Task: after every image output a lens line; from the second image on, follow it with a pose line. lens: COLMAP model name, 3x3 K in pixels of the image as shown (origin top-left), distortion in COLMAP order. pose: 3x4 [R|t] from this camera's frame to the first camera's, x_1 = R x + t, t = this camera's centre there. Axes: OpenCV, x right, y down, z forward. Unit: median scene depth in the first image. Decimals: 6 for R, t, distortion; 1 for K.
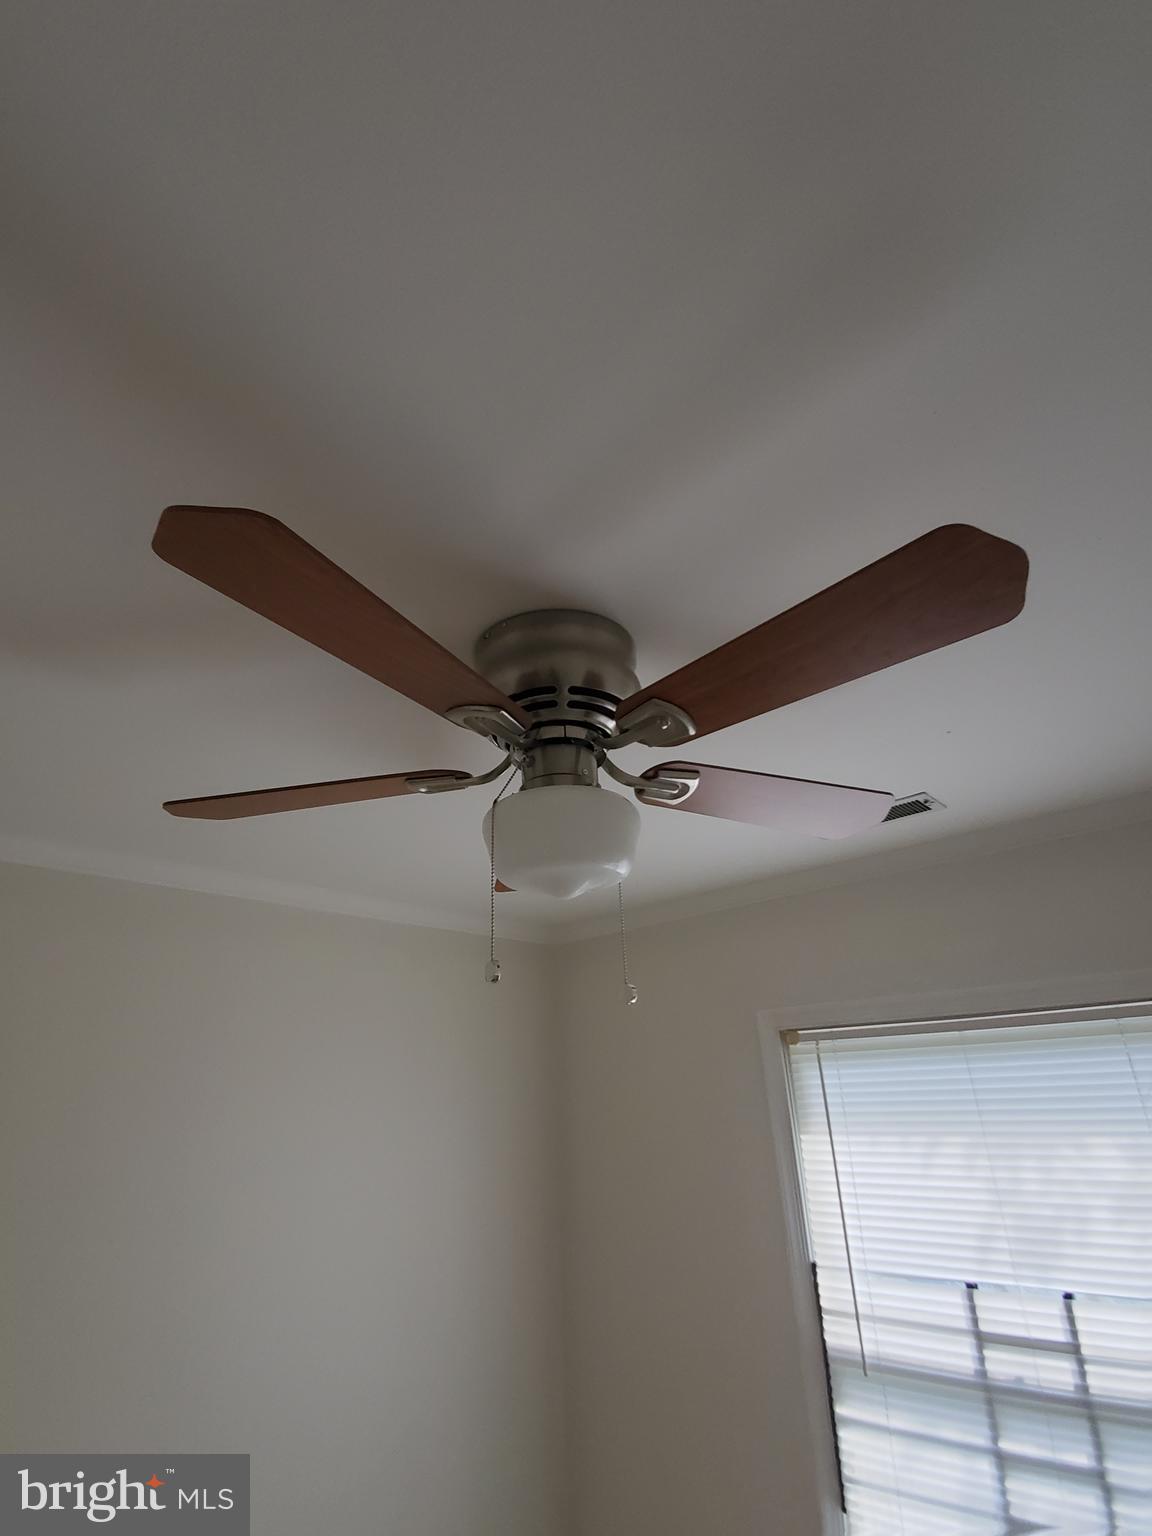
lens RADIAL K [[742.5, 0, 562.5], [0, 742.5, 770.0], [0, 0, 1]] dist [-0.002612, -0.000658]
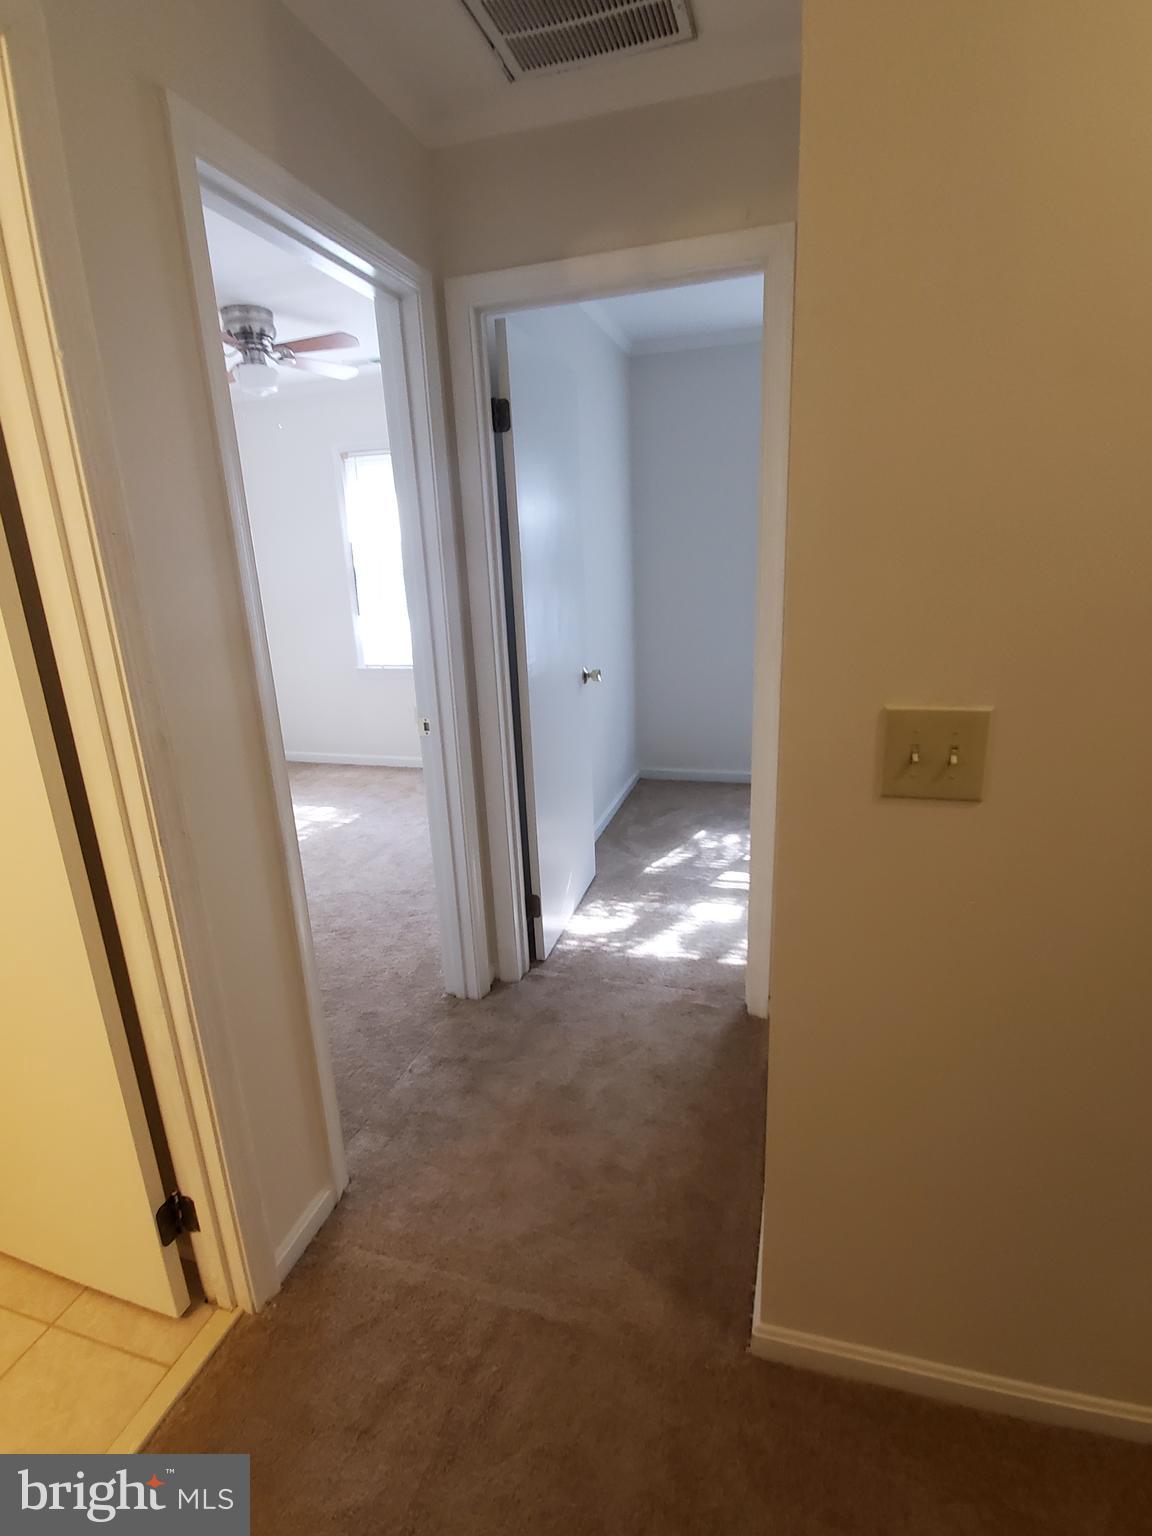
lens RADIAL K [[770.2, 0, 549.6], [0, 770.2, 776.3], [0, 0, 1]] dist [0.007010, -0.001024]
pose [[0.903790, -0.133052, 0.406769, -0.478792], [-0.150135, 0.791479, 0.592469, -0.785765], [-0.400778, -0.596538, 0.695355, -3.225214]]
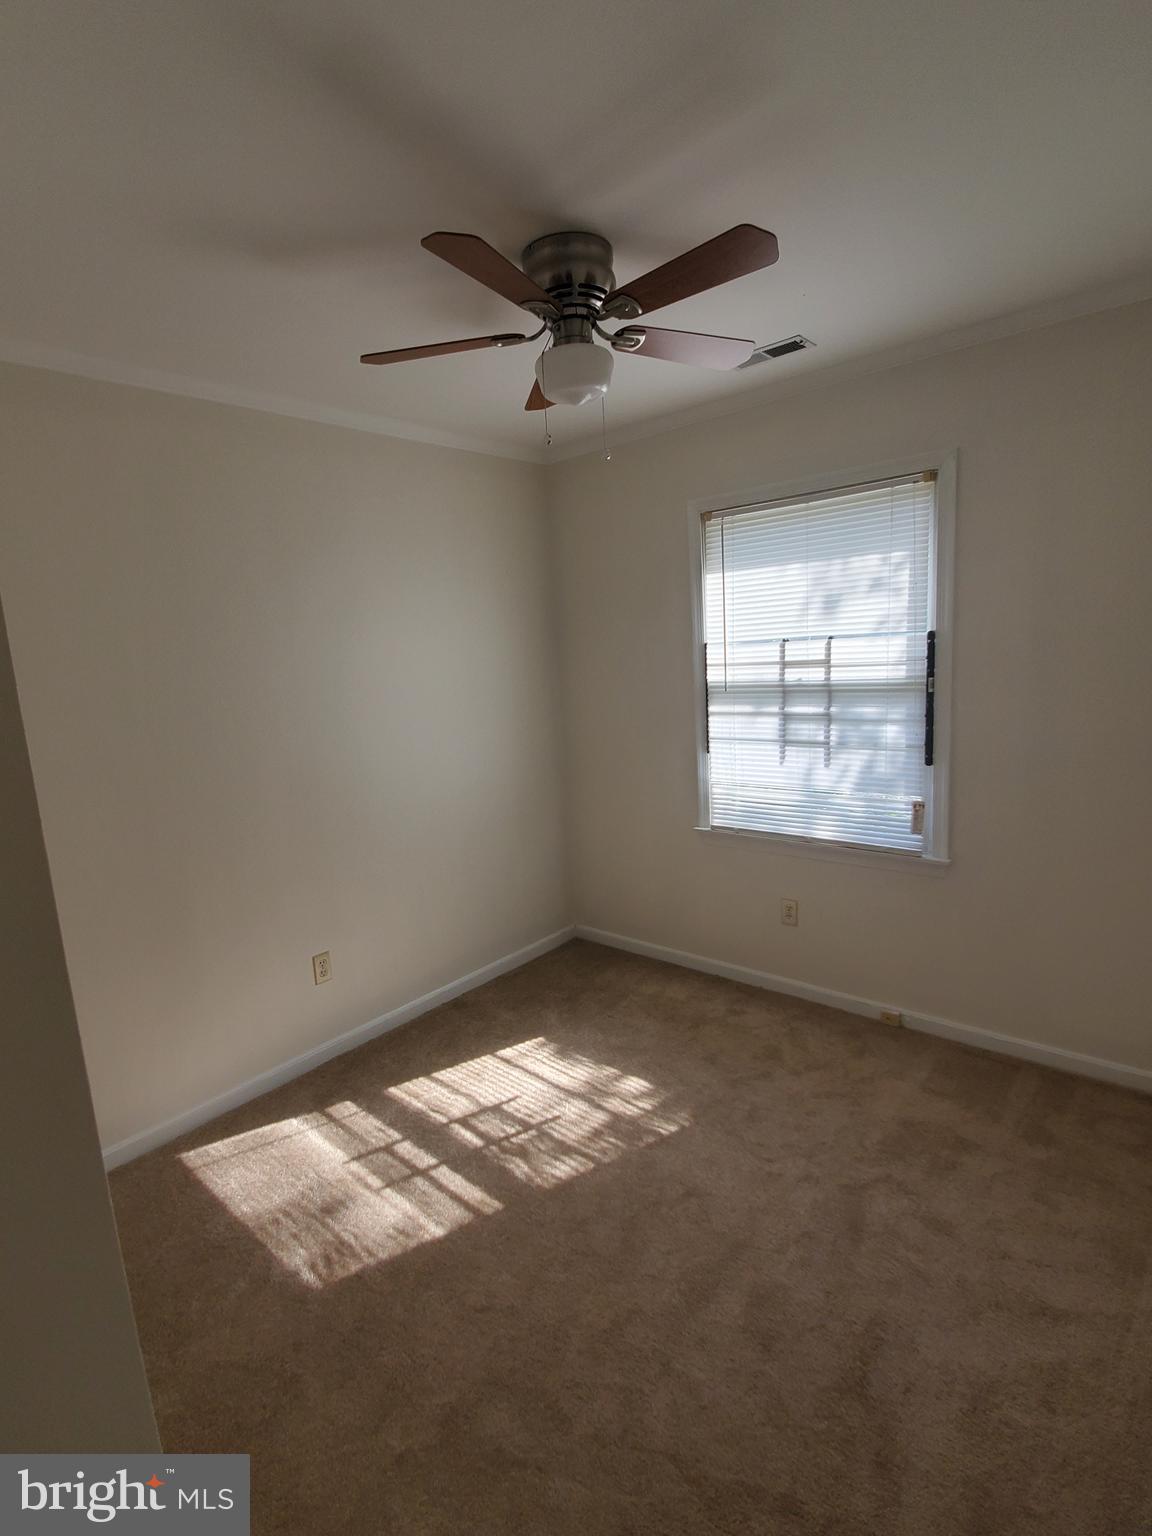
lens RADIAL K [[742.5, 0, 562.5], [0, 742.5, 770.0], [0, 0, 1]] dist [-0.002612, -0.000658]
pose [[0.998802, -0.037099, 0.031913, -0.129597], [0.013585, 0.836704, 0.547487, -0.101753], [-0.047013, -0.546397, 0.836206, -1.193153]]
